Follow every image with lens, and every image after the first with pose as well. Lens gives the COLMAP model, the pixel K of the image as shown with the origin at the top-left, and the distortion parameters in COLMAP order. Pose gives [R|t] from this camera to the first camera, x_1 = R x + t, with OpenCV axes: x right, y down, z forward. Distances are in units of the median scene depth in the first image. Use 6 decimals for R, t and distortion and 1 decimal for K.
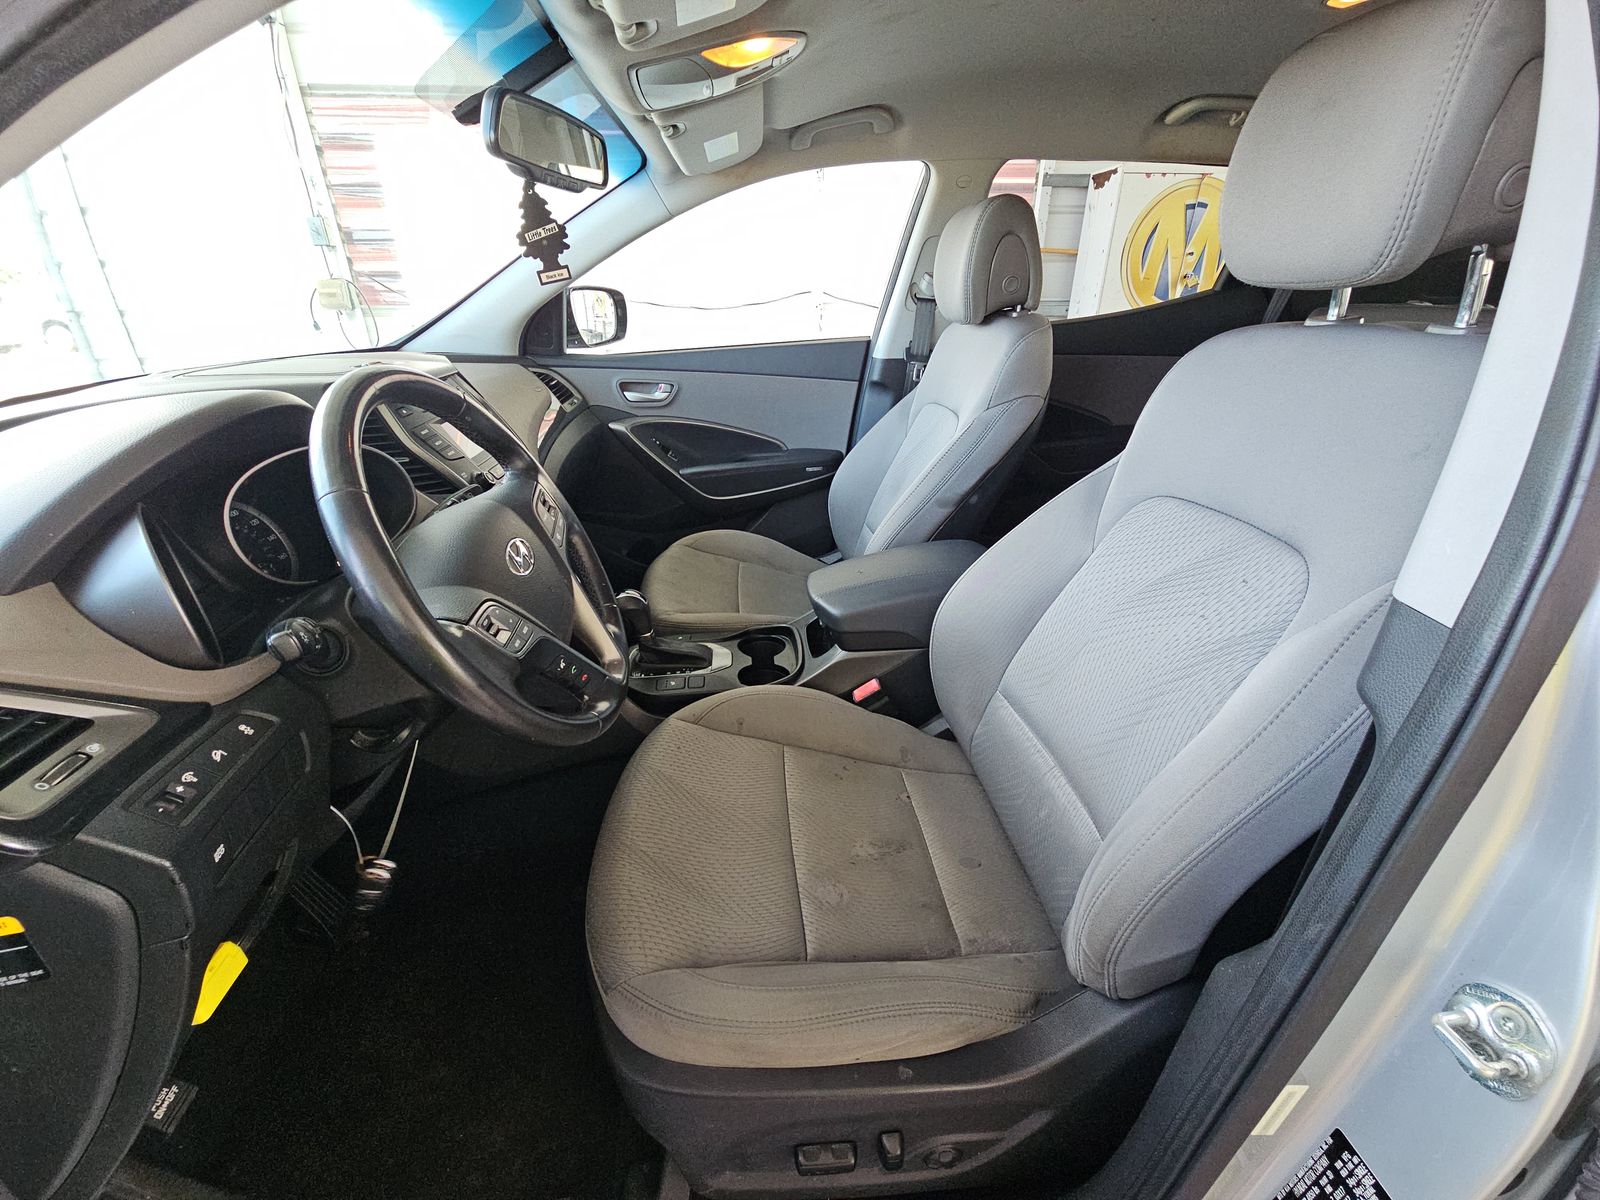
lens RADIAL K [[647.9, 0, 806.6], [0, 647.9, 597.3], [0, 0, 1]] dist [0.000584, 0.000133]
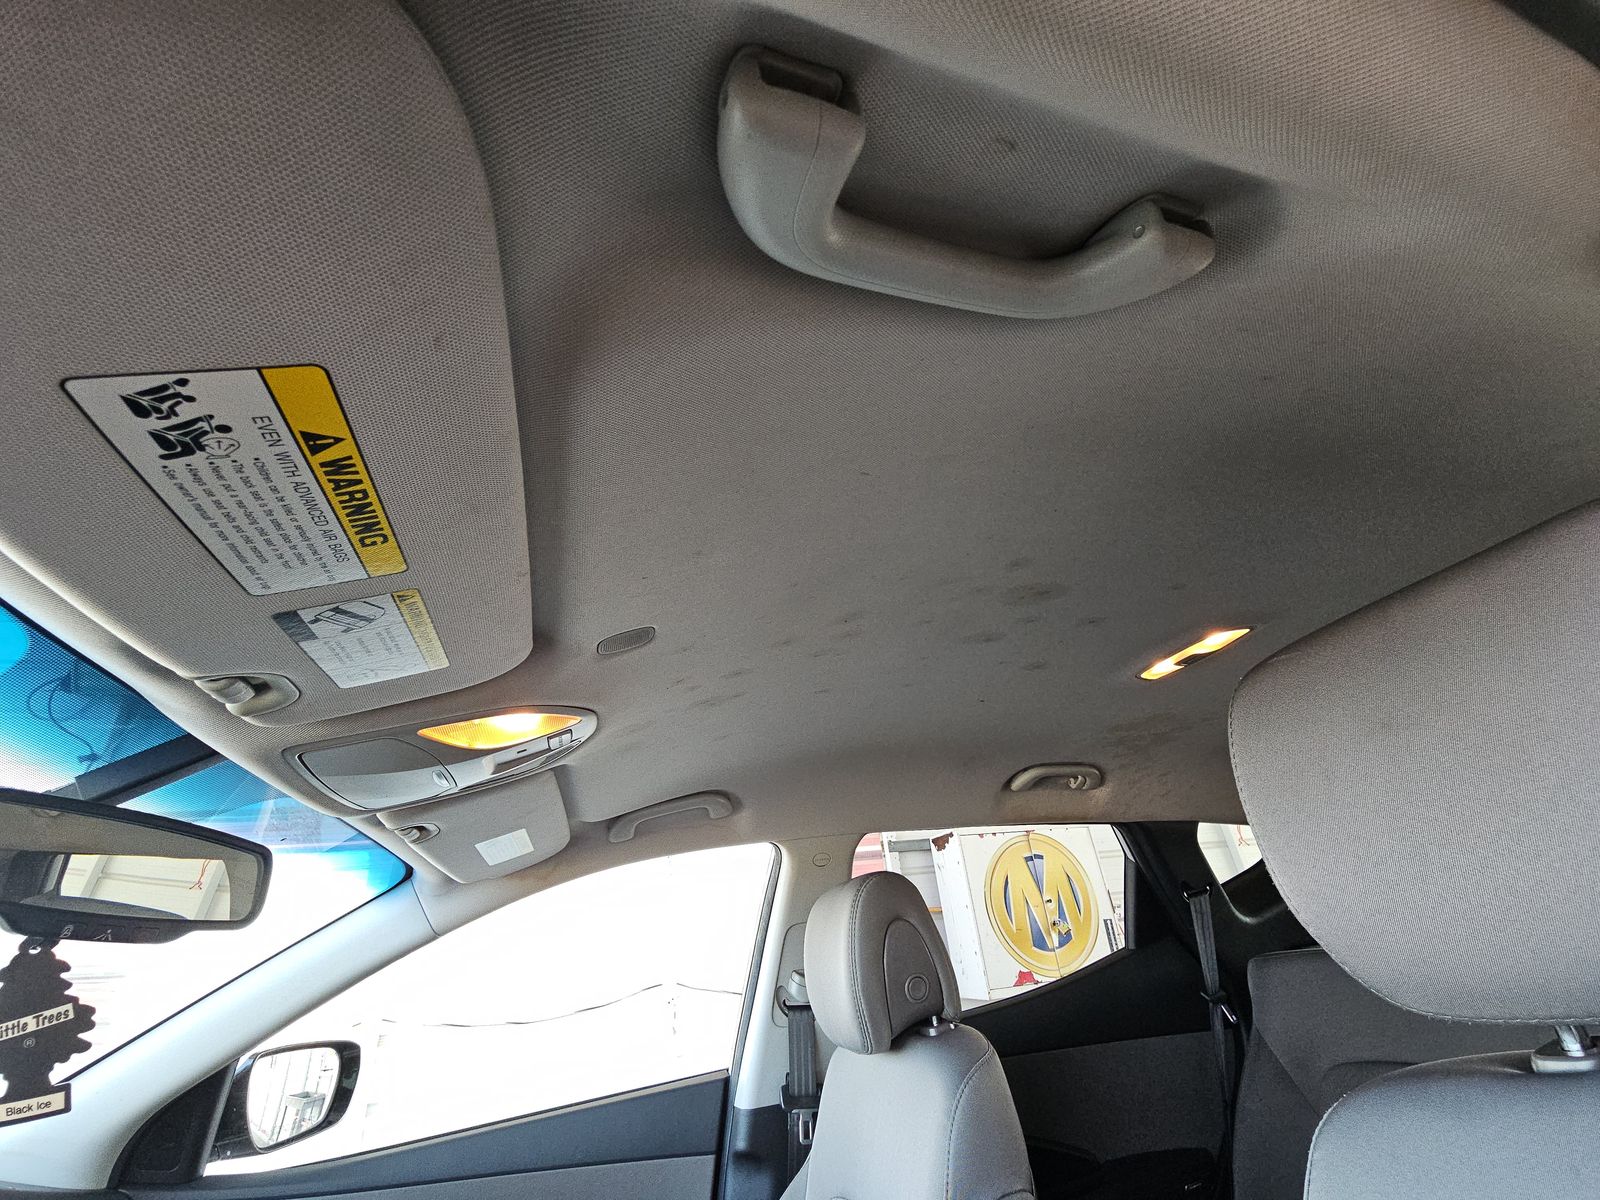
lens RADIAL K [[651.2, 0, 800.0], [0, 651.2, 600.0], [0, 0, 1]] dist [0.000781, -0.006292]
pose [[0.980566, -0.001226, 0.196184, 0.042236], [0.159983, 0.583798, -0.795980, -0.147093], [-0.113556, 0.811898, 0.572649, 0.210986]]
